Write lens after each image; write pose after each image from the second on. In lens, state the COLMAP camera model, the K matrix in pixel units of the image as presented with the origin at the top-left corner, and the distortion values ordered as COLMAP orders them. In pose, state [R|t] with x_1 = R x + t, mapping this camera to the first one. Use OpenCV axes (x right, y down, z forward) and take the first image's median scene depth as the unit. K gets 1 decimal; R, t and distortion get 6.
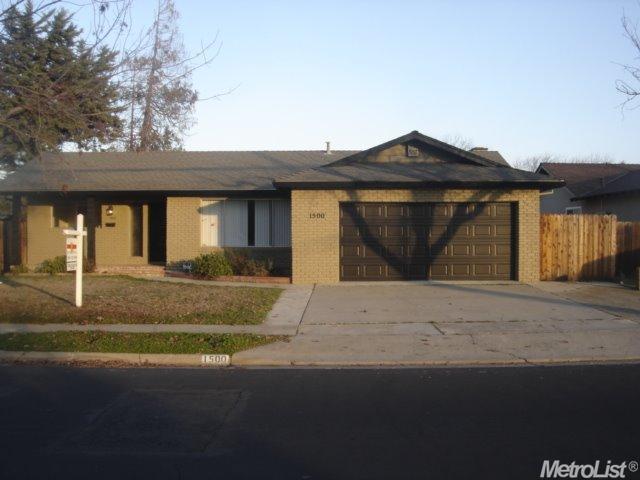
lens RADIAL K [[705.3, 0, 320.3], [0, 705.3, 239.0], [0, 0, 1]] dist [-0.133475, 0.000000]
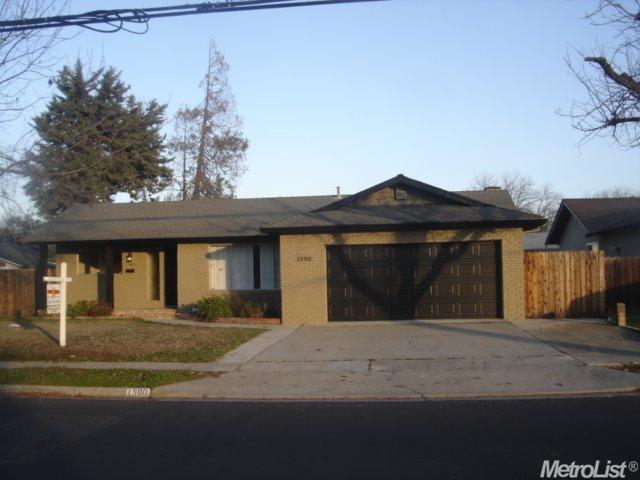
lens RADIAL K [[705.3, 0, 319.2], [0, 705.3, 240.2], [0, 0, 1]] dist [-0.133475, 0.000000]
pose [[0.992848, -0.025355, -0.116665, 0.137463], [0.018639, 0.998125, -0.058307, 0.000686], [0.117925, 0.055715, 0.991458, -0.034527]]
